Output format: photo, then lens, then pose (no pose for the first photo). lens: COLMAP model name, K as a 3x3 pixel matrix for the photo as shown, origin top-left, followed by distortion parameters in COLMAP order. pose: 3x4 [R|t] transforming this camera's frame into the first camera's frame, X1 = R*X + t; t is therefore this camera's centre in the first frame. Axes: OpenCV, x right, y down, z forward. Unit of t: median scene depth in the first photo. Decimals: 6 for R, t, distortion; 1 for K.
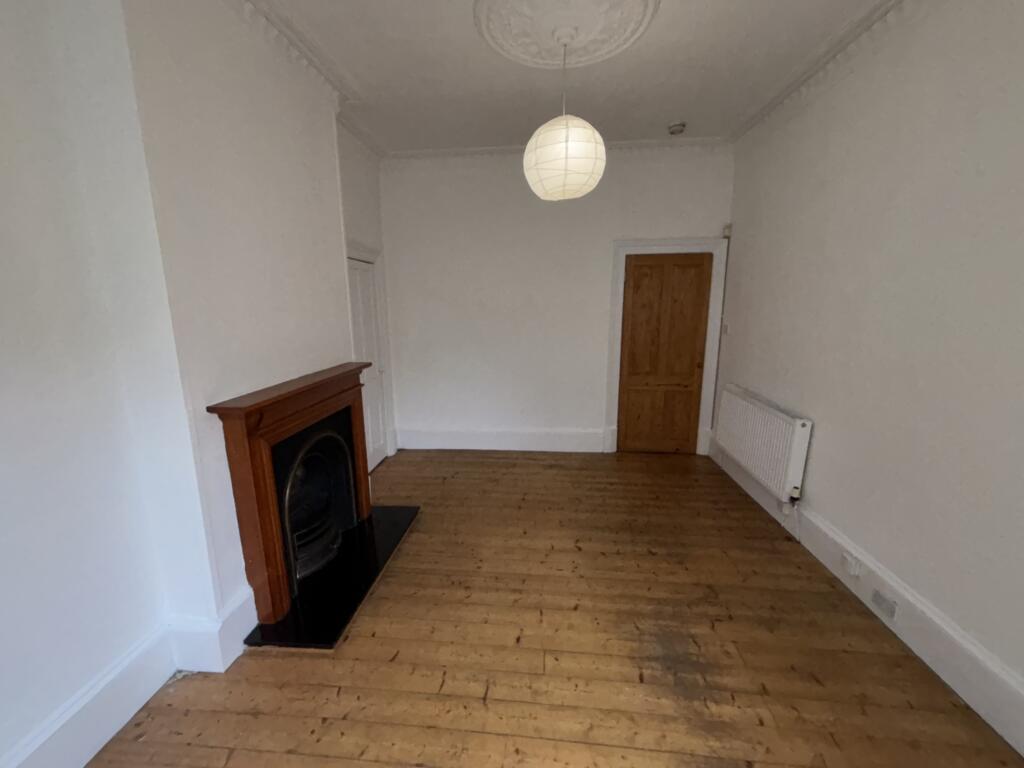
lens RADIAL K [[413.4, 0, 510.2], [0, 413.4, 385.6], [0, 0, 1]] dist [0.000498, 0.000029]
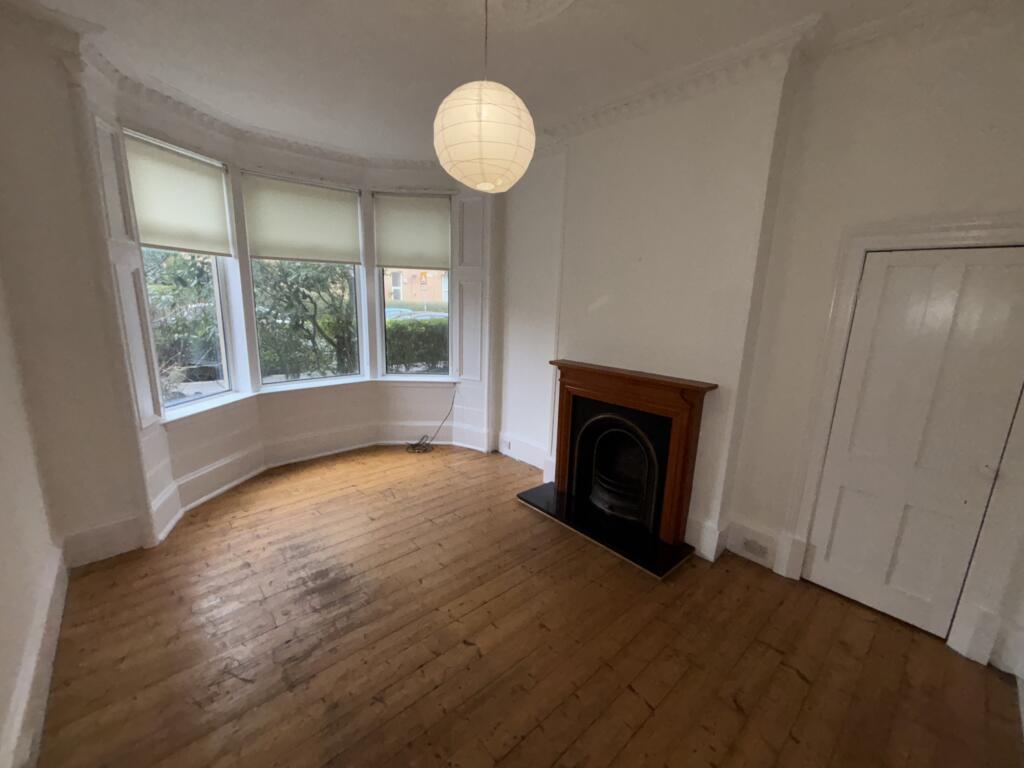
lens RADIAL K [[413.4, 0, 507.4], [0, 413.4, 386.2], [0, 0, 1]] dist [0.000498, 0.000029]
pose [[-0.673979, 0.137607, -0.725822, 0.644642], [-0.174580, 0.925003, 0.337479, -0.323634], [0.717826, 0.354167, -0.599409, 1.437949]]
